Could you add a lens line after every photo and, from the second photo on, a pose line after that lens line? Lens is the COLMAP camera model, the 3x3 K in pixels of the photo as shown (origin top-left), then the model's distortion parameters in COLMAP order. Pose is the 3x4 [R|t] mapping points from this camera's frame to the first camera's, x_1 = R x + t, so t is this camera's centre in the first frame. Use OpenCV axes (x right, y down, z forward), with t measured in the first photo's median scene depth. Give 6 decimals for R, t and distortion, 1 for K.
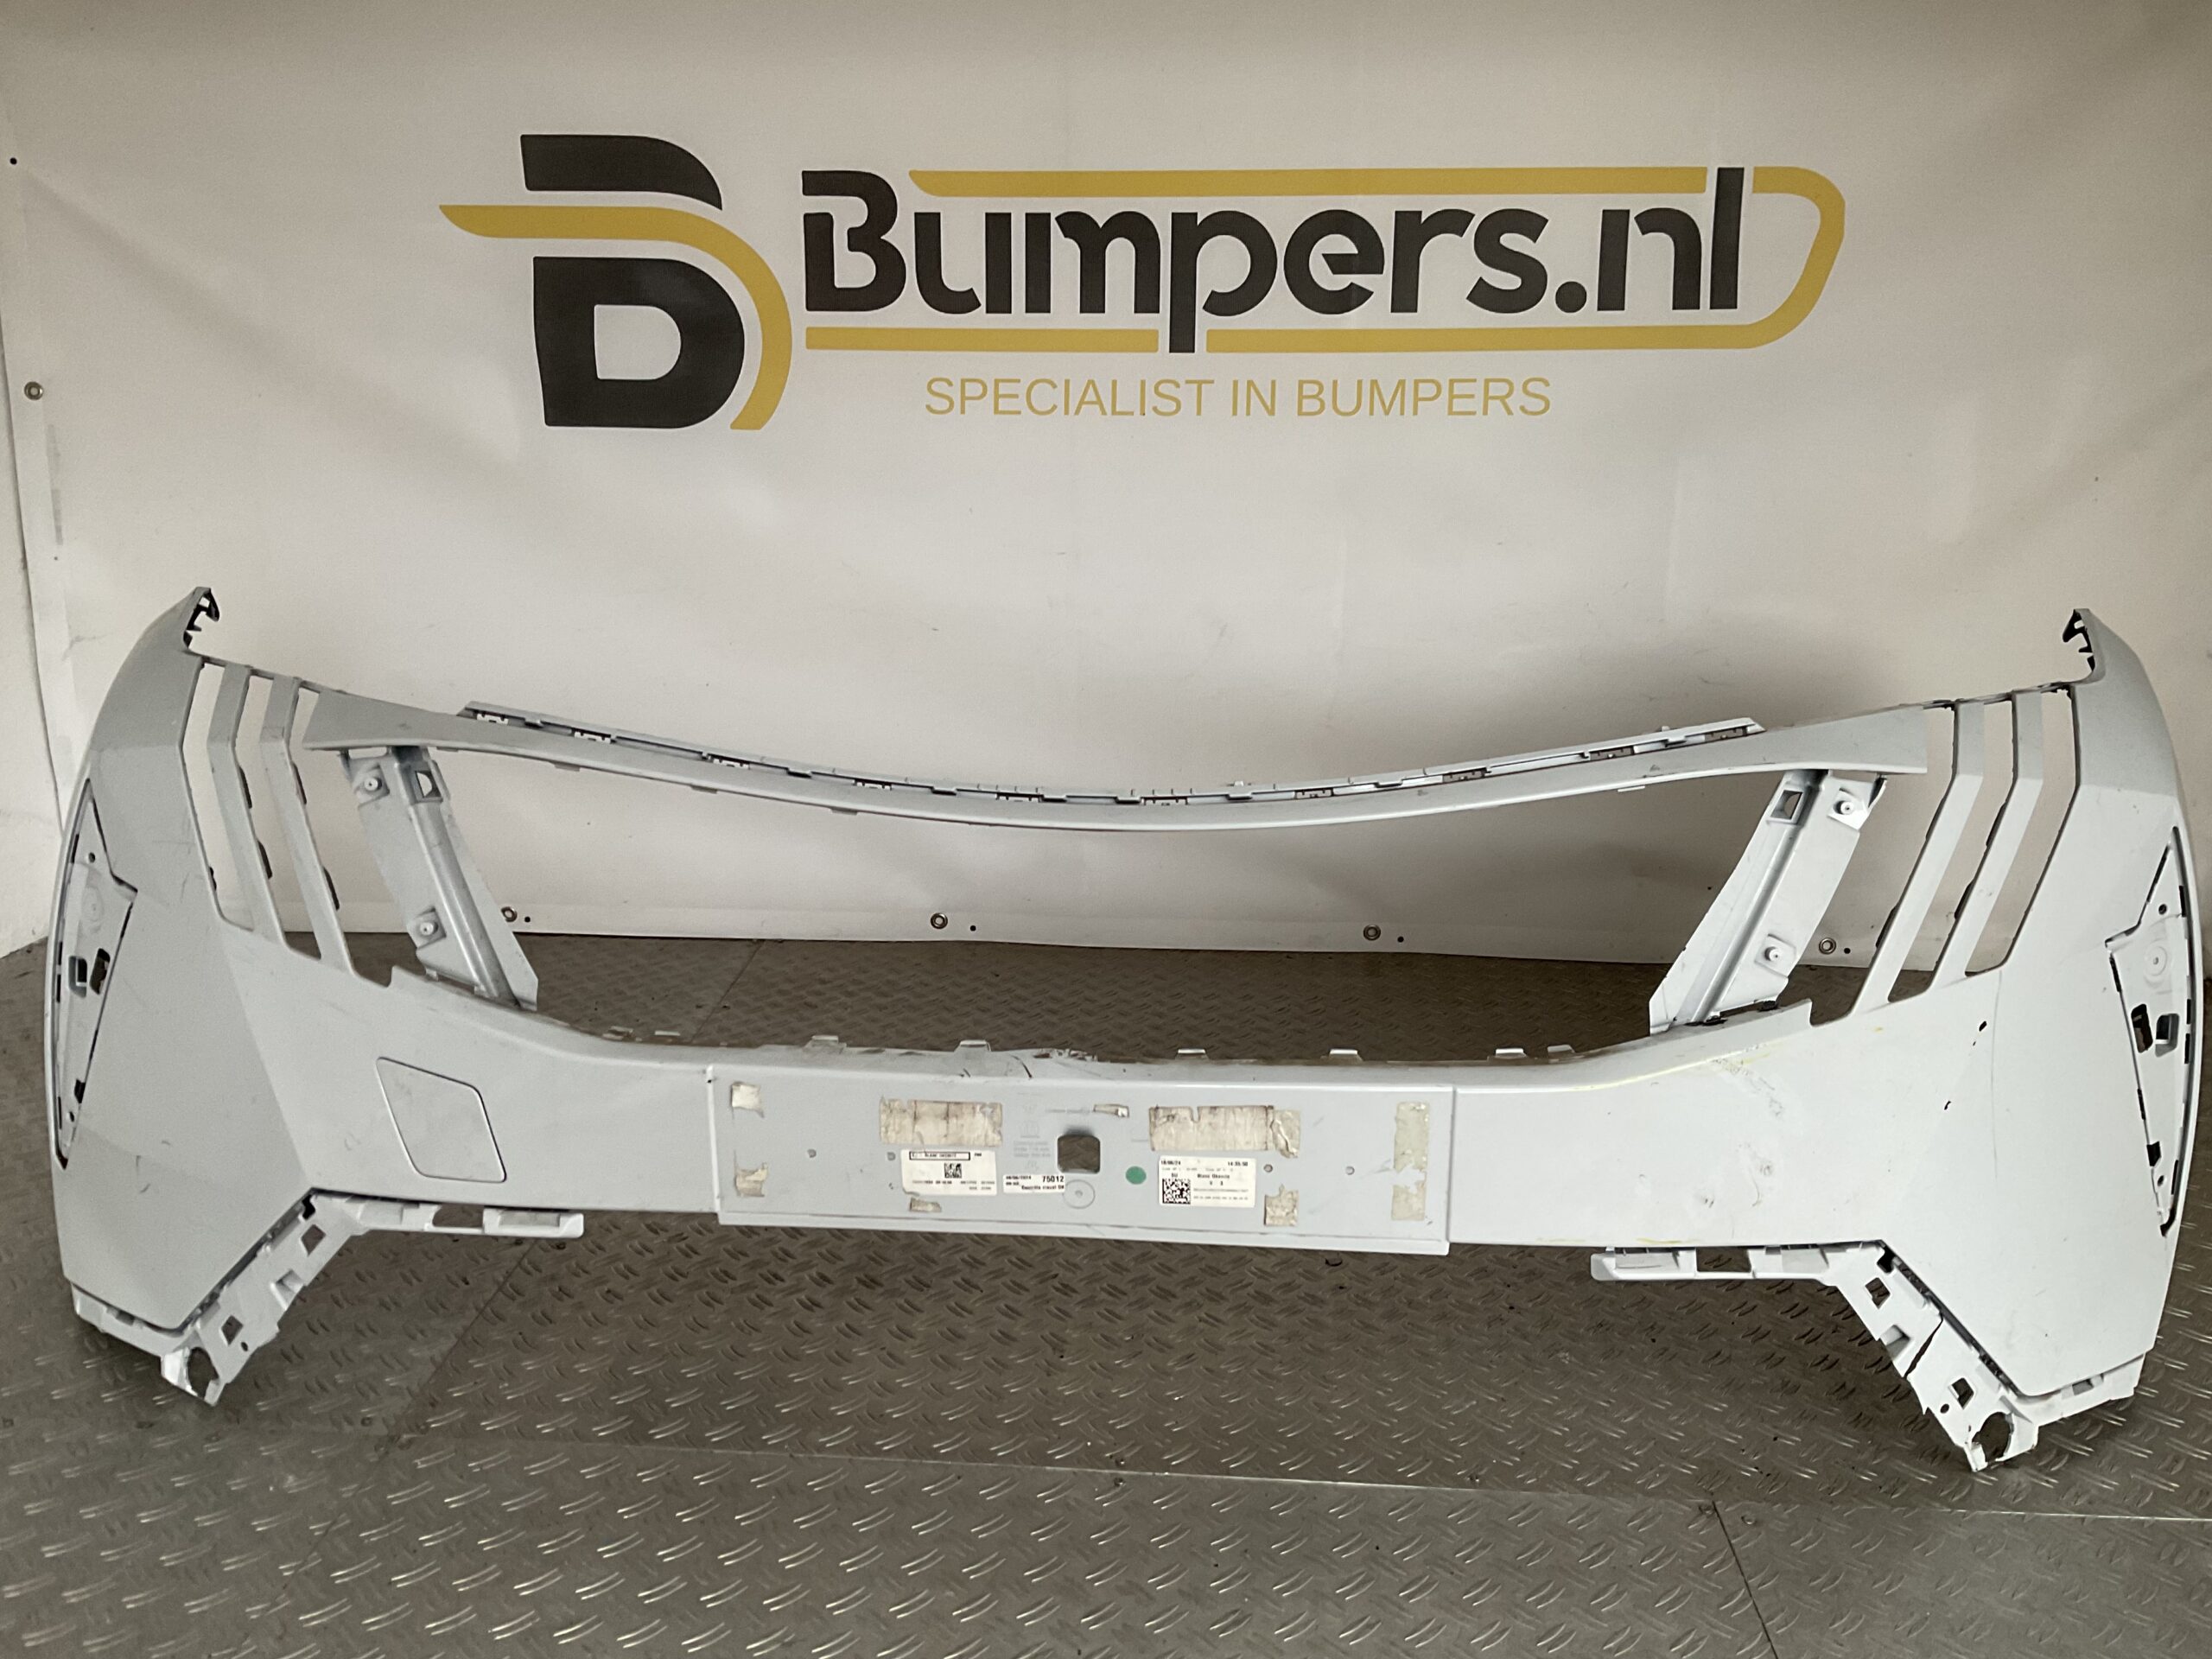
lens RADIAL K [[1902.8, 0, 1106.0], [0, 1902.8, 829.5], [0, 0, 1]] dist [0.044901, -0.132252]
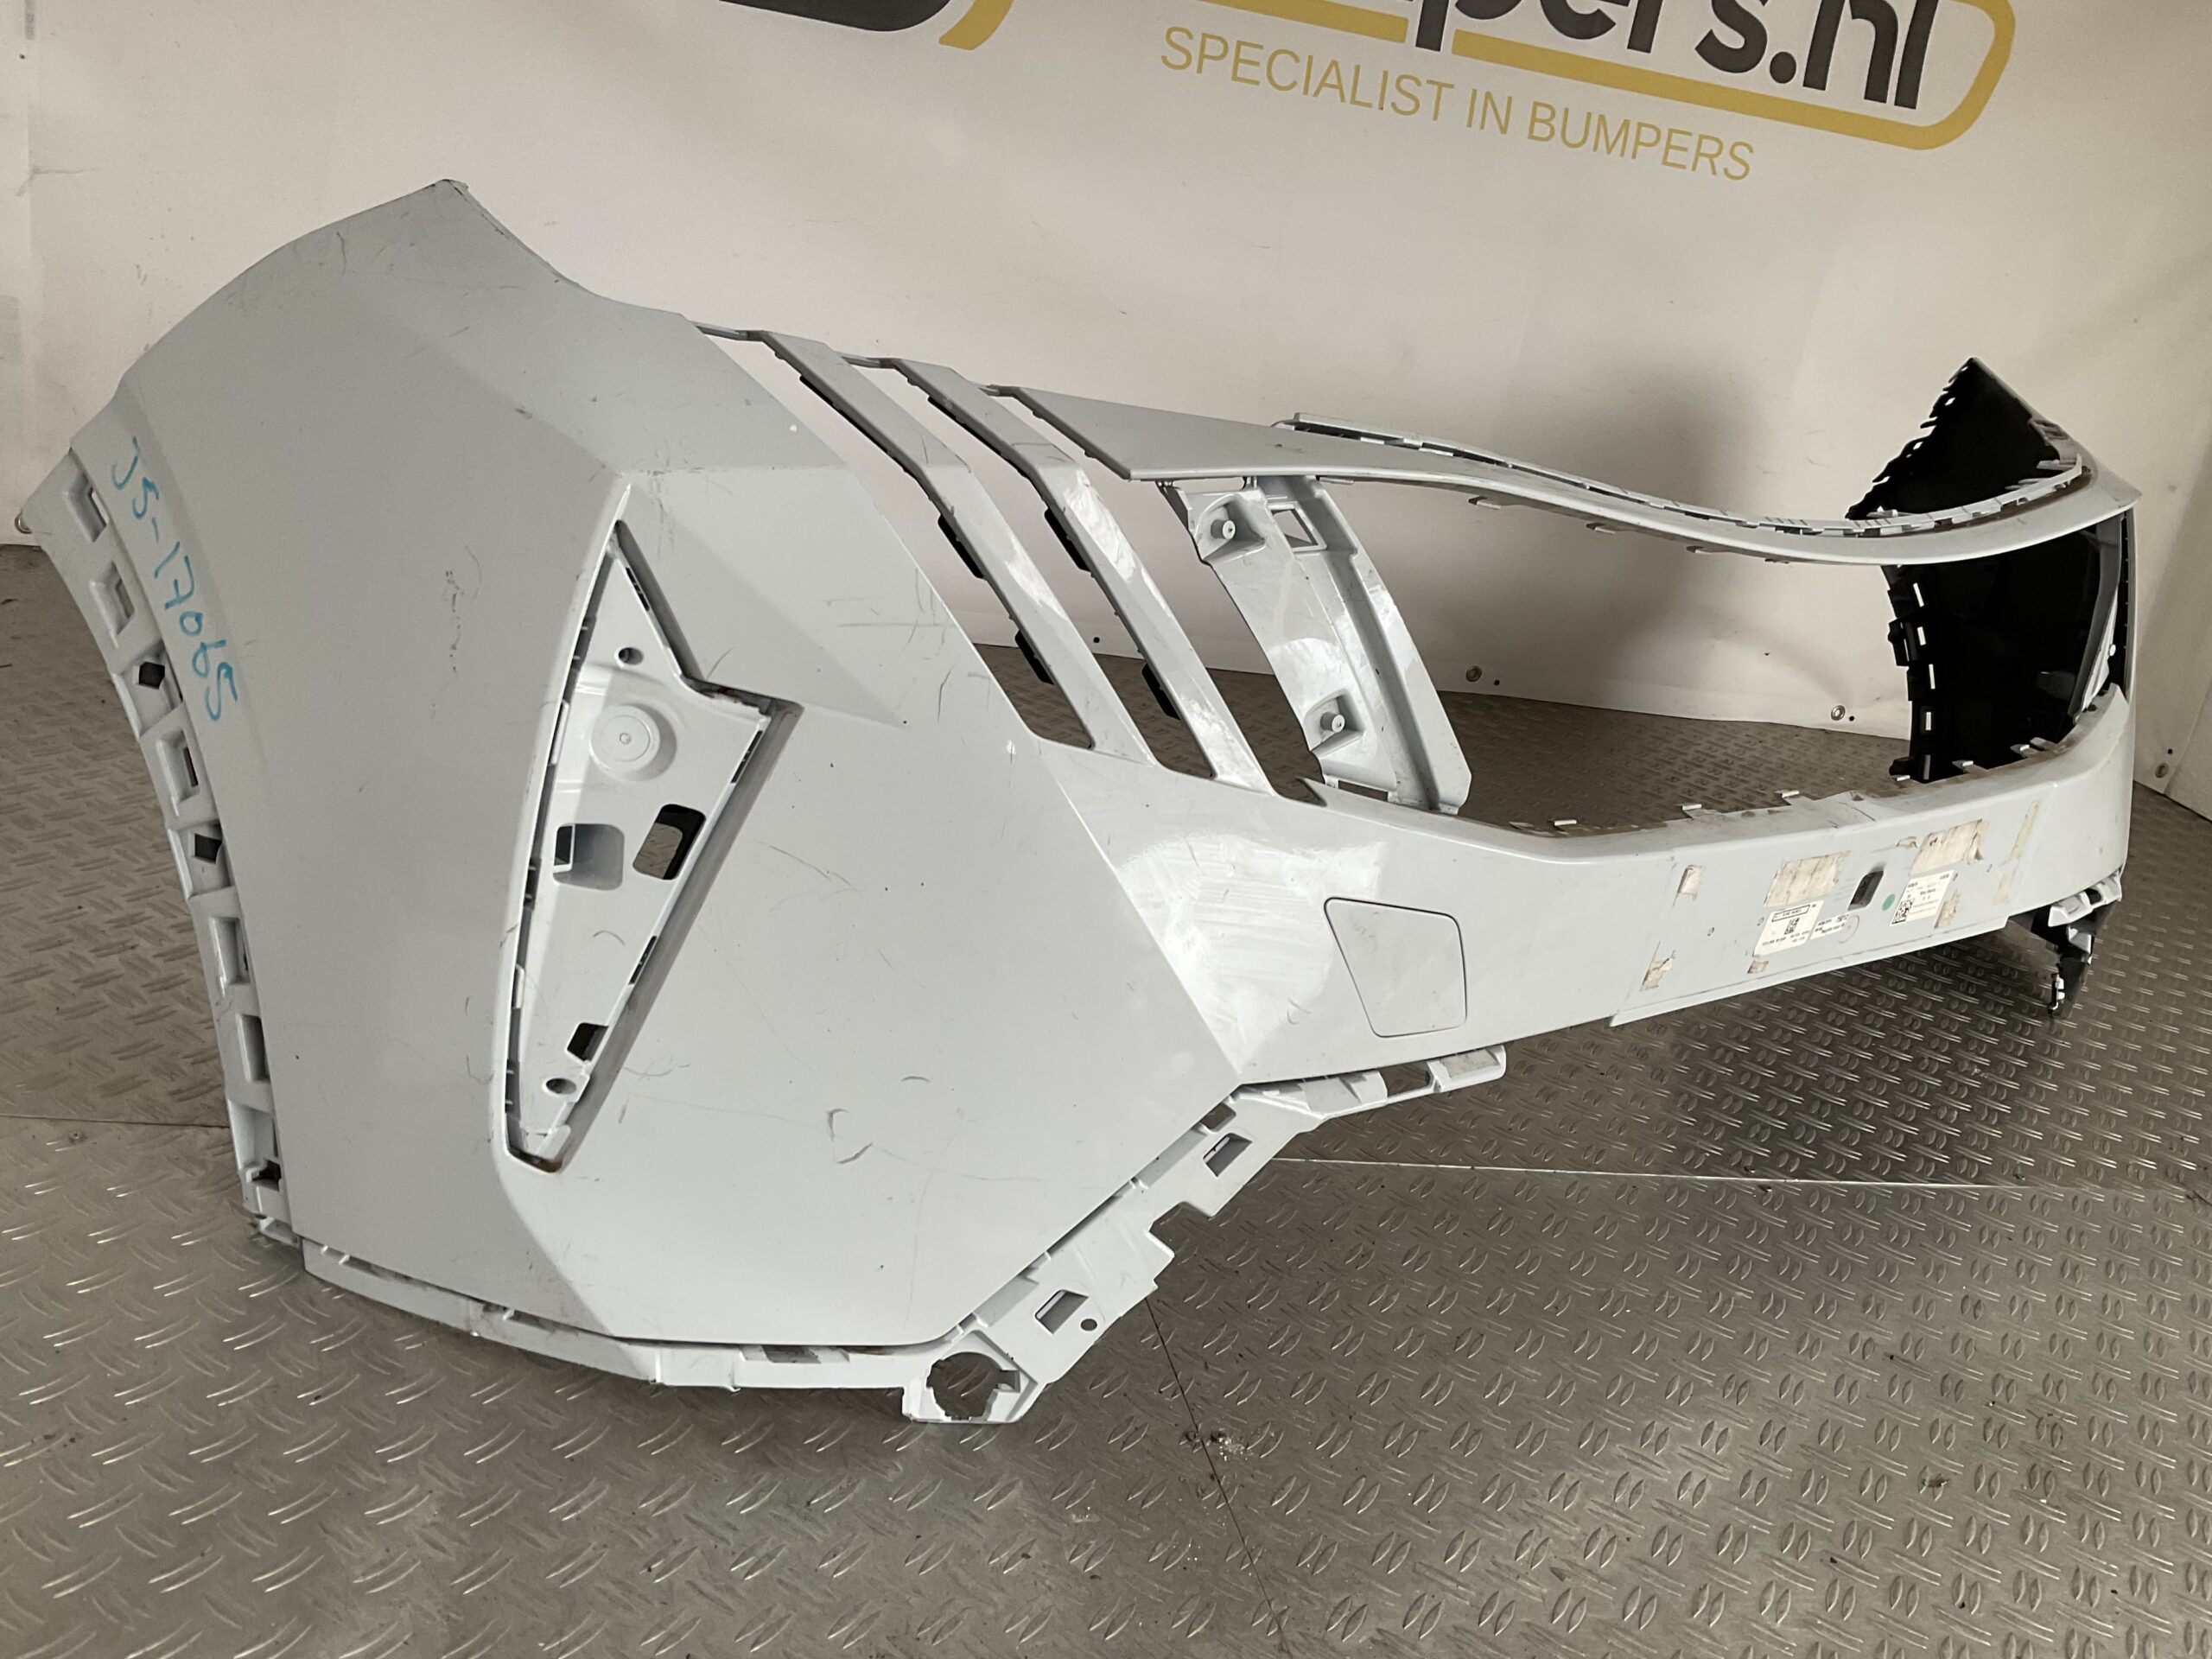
lens RADIAL K [[1854.7, 0, 1106.0], [0, 1854.7, 829.5], [0, 0, 1]] dist [0.046254, -0.093197]
pose [[0.712151, -0.116571, 0.692280, -0.847326], [0.005295, 0.986981, 0.160749, -0.023830], [-0.702006, -0.110812, 0.703497, 0.487323]]
